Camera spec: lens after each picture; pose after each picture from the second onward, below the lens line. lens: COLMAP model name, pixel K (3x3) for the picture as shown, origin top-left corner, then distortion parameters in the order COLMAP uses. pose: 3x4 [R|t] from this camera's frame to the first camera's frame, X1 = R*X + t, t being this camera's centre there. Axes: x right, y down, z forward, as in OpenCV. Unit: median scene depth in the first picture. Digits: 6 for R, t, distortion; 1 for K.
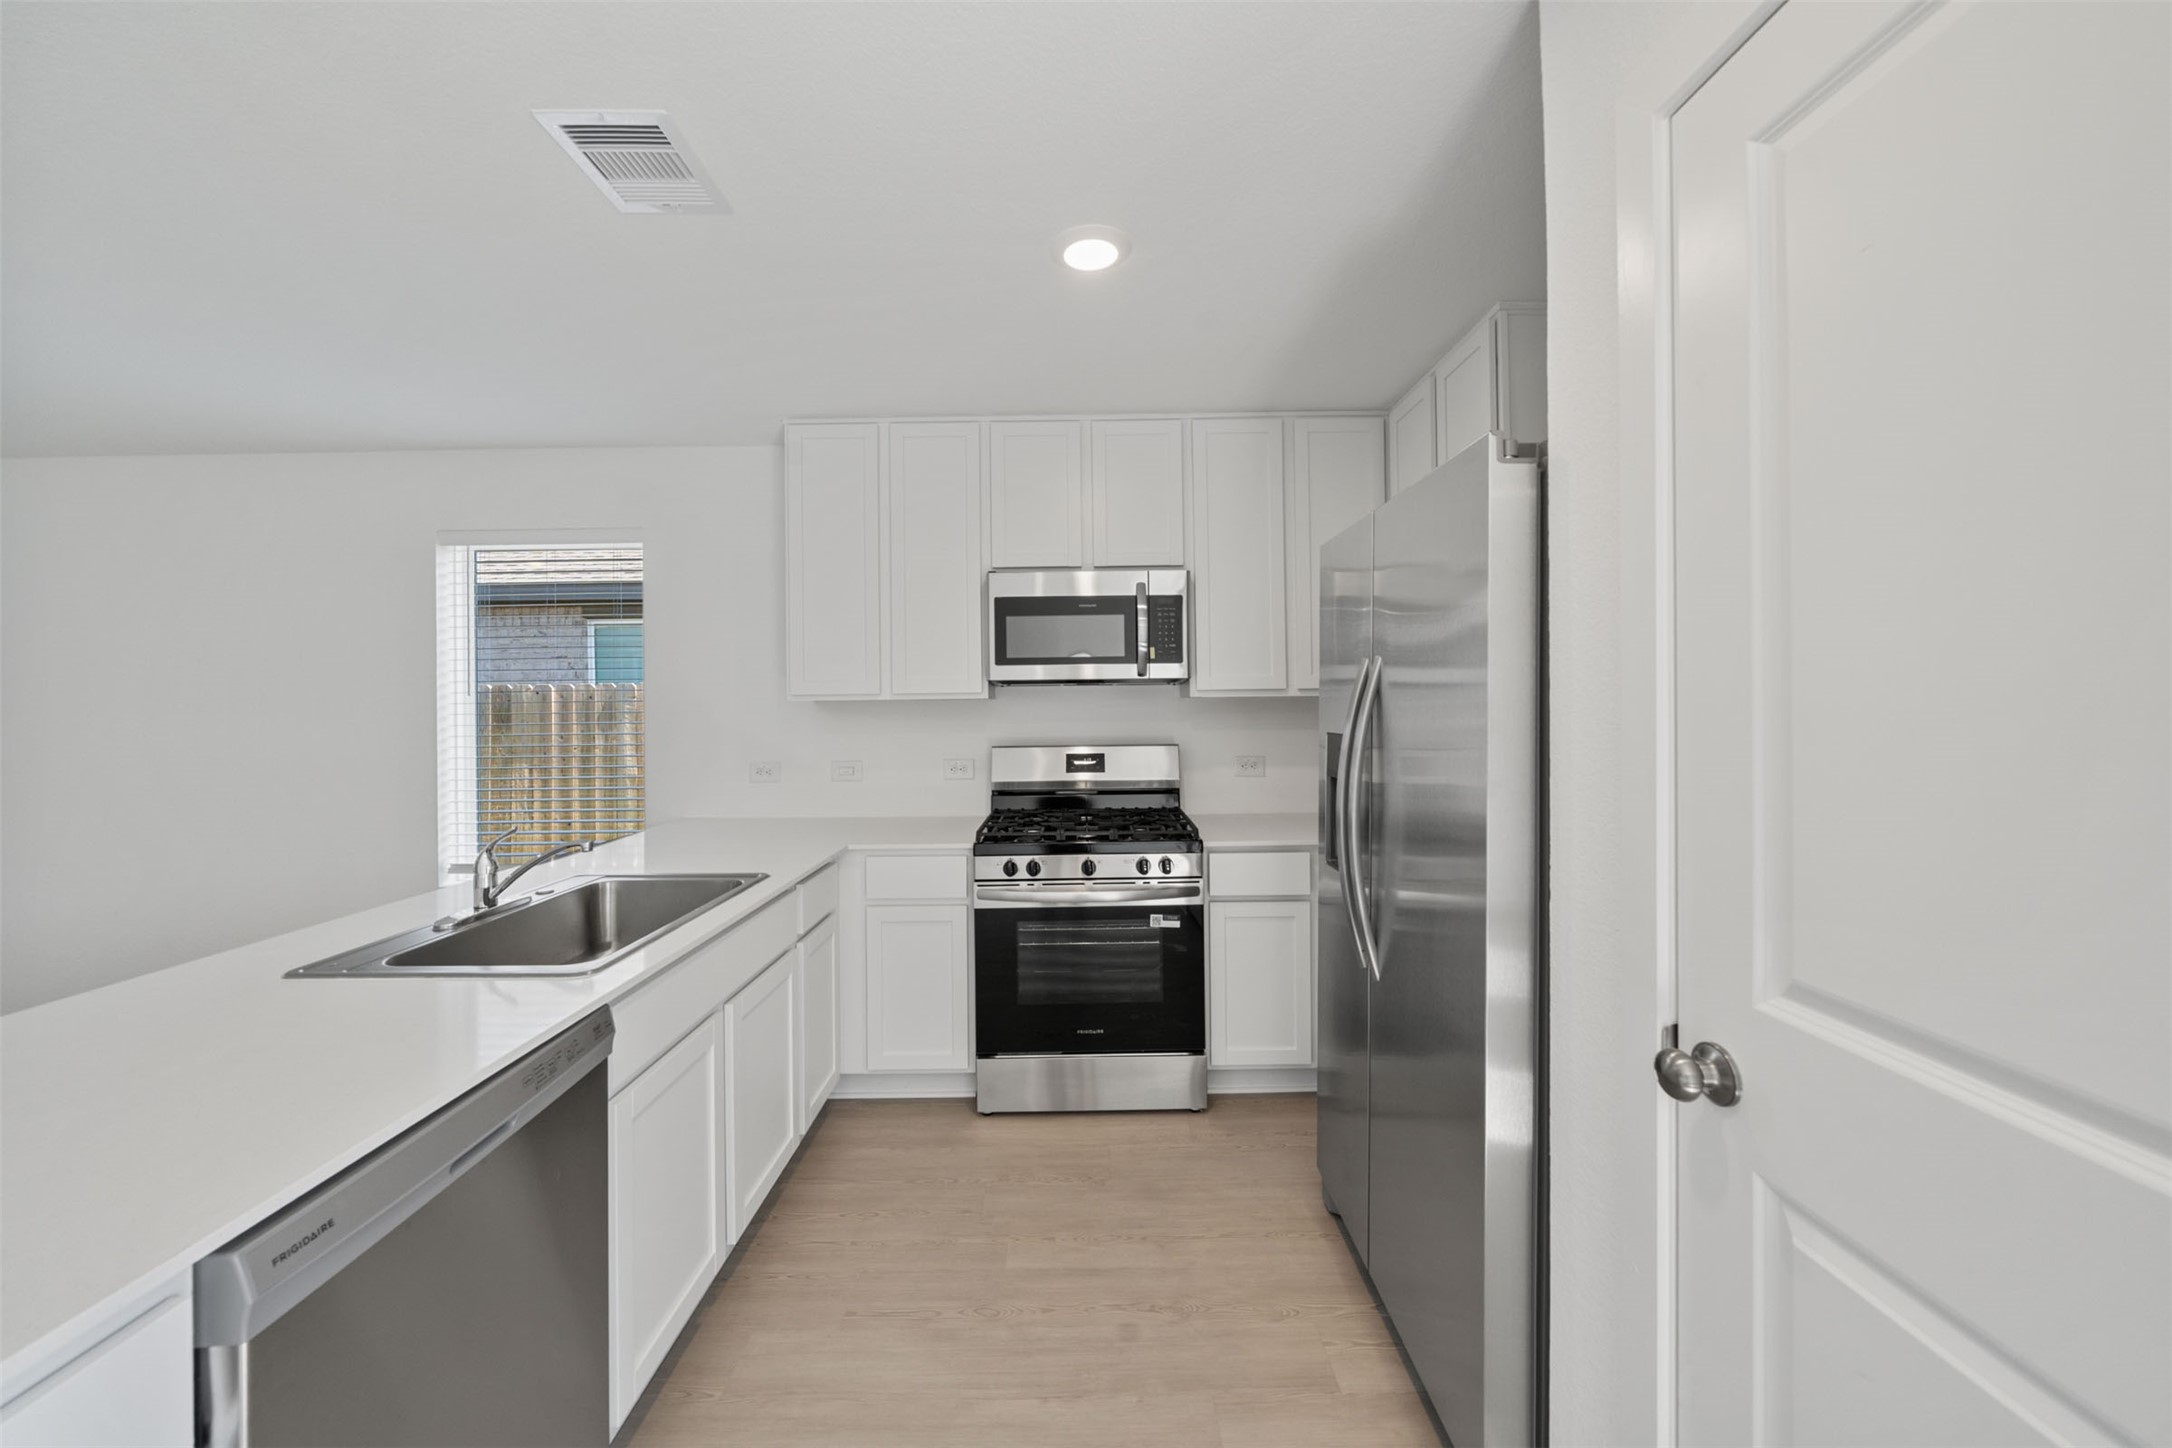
lens RADIAL K [[791.8, 0, 1080.1], [0, 791.8, 697.8], [0, 0, 1]] dist [-0.002153, -0.000125]
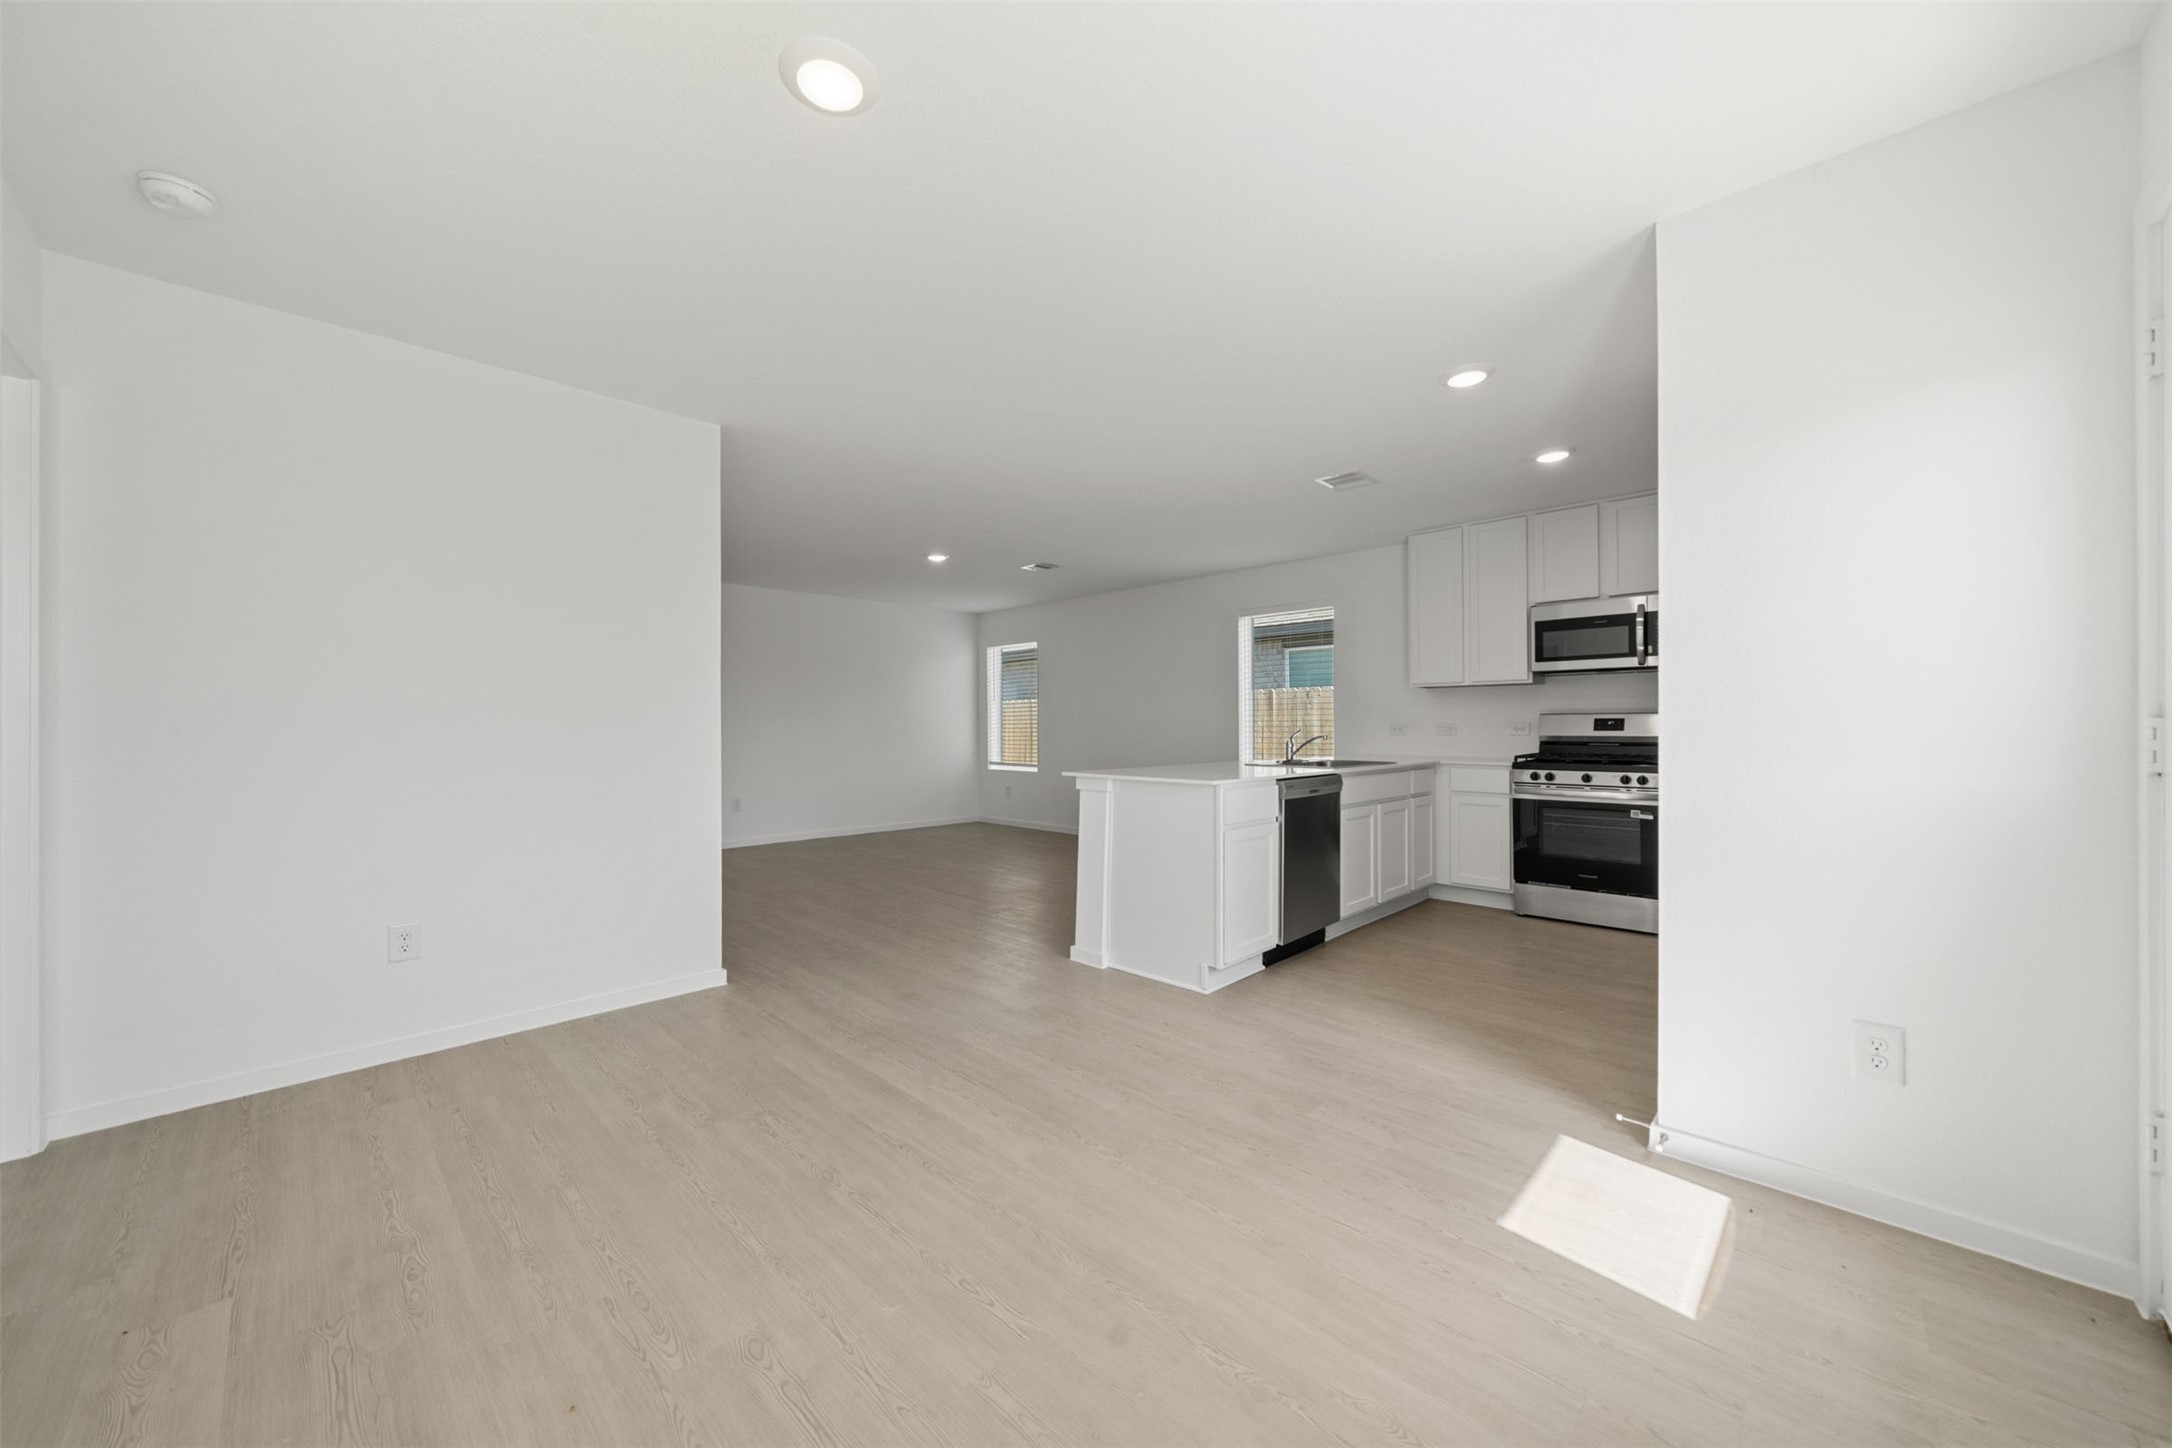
lens RADIAL K [[787.8, 0, 1079.5], [0, 787.8, 717.1], [0, 0, 1]] dist [-0.001970, -0.000072]
pose [[0.713614, 0.001502, -0.700537, 0.376171], [0.000417, 0.999997, 0.002568, 0.071069], [0.700539, -0.002125, 0.713611, -0.868745]]
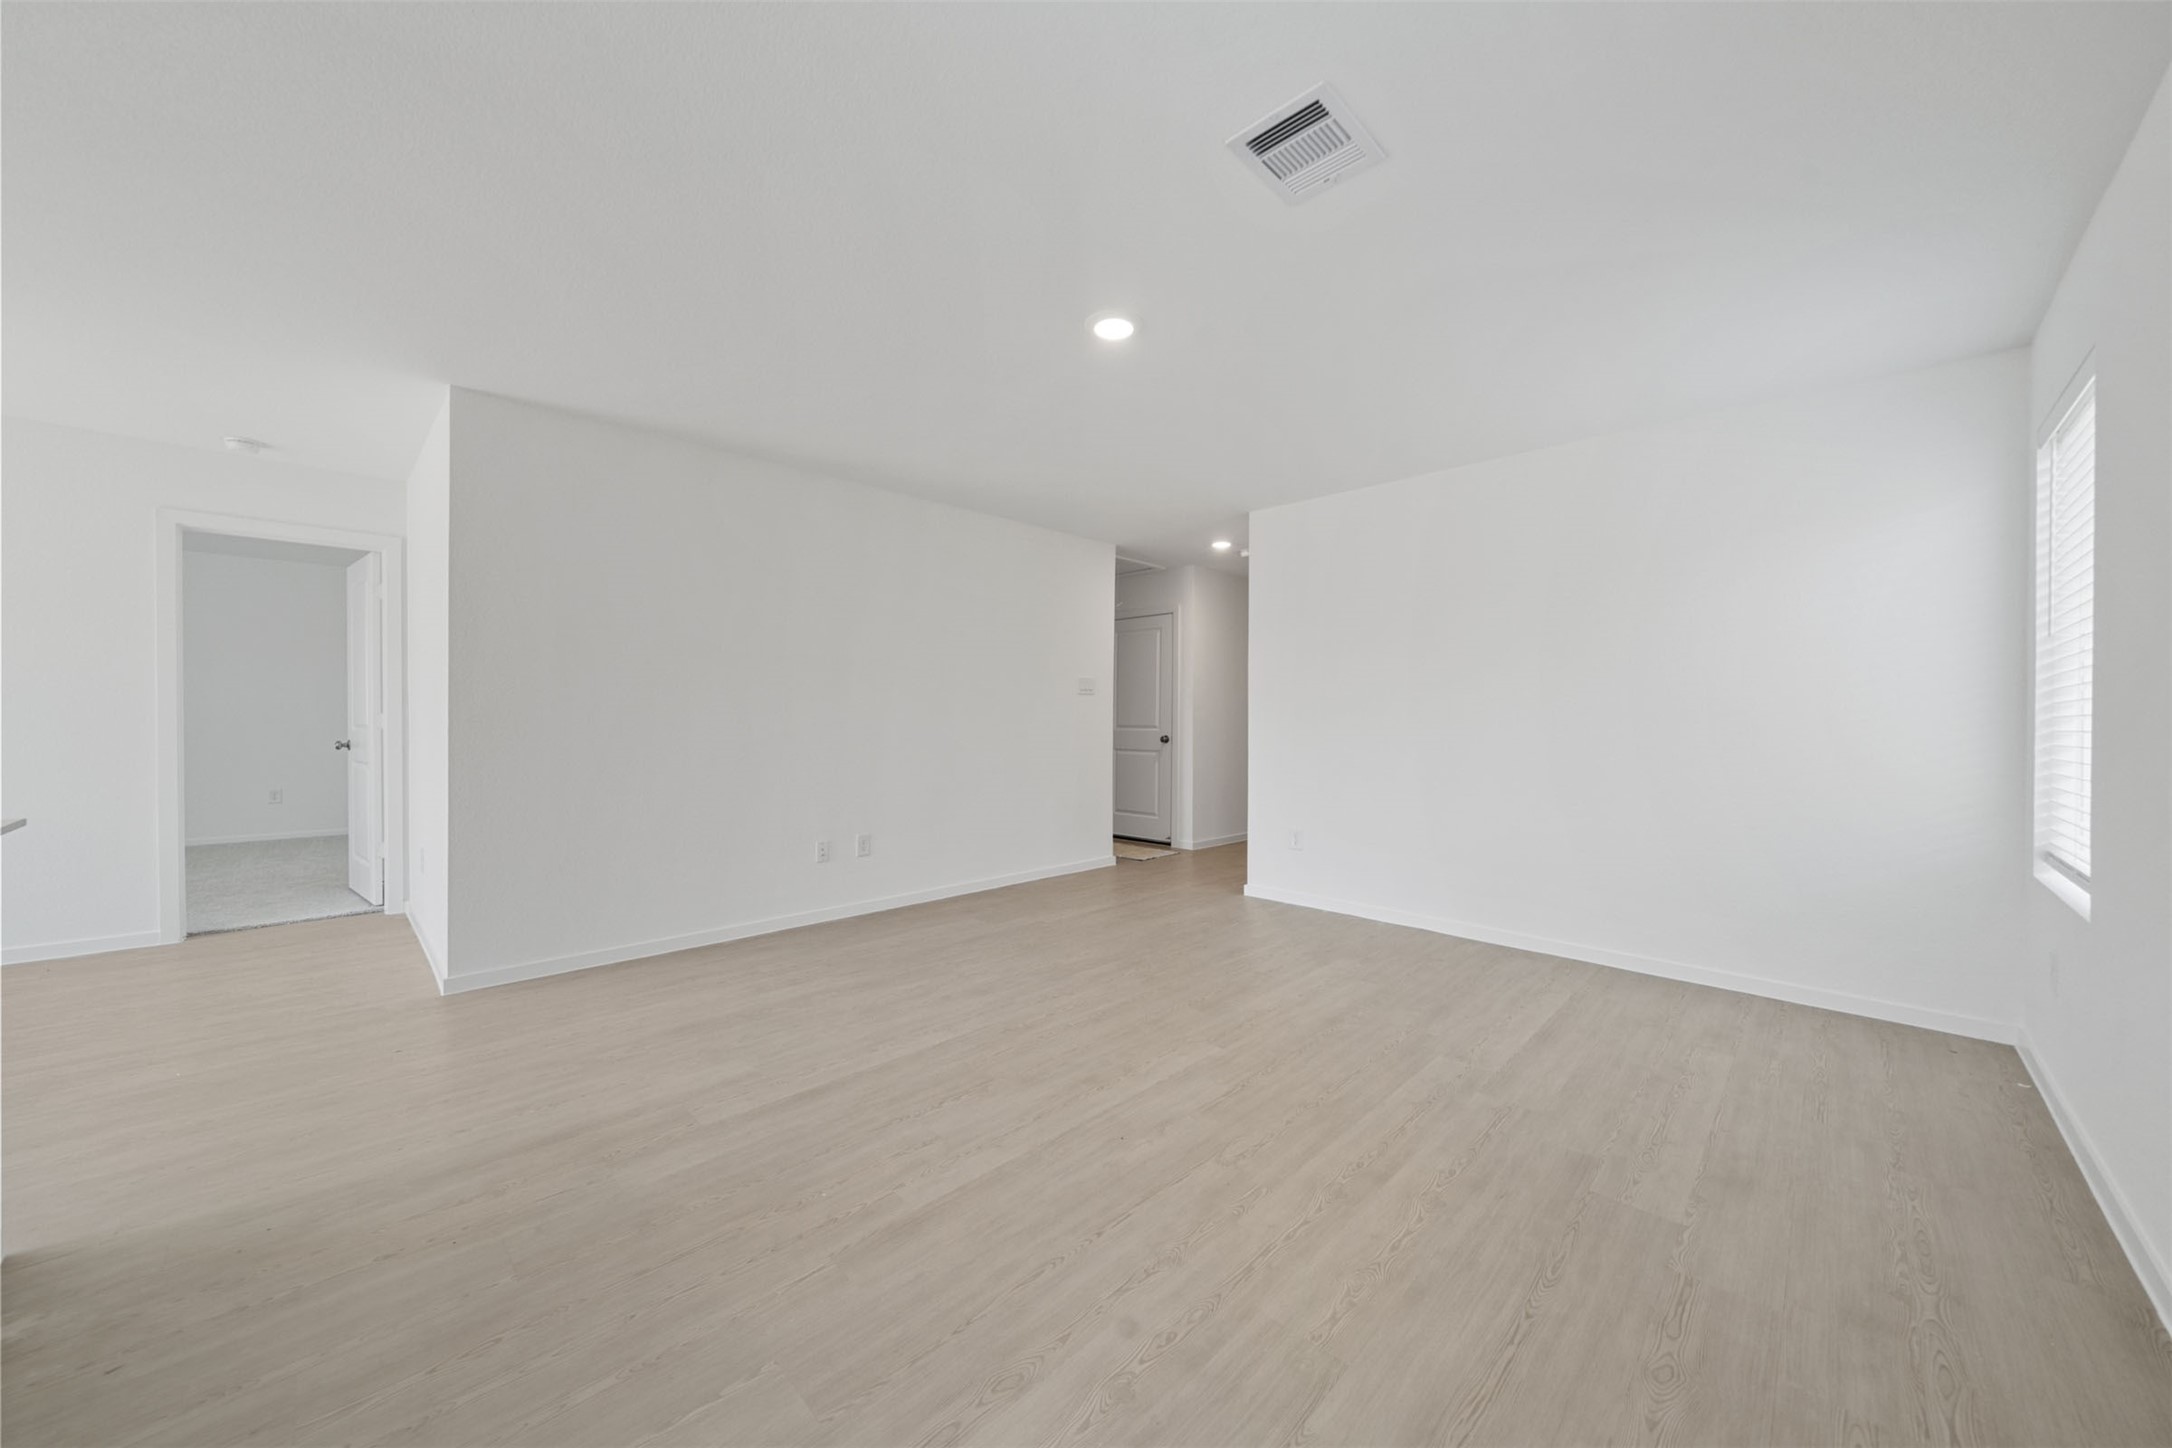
lens RADIAL K [[766.1, 0, 1075.2], [0, 766.1, 722.5], [0, 0, 1]] dist [-0.007096, -0.000165]
pose [[-0.706308, 0.010295, -0.707830, -0.728376], [0.007132, 0.999947, 0.007426, 0.098403], [0.707869, 0.000197, -0.706344, 0.994526]]
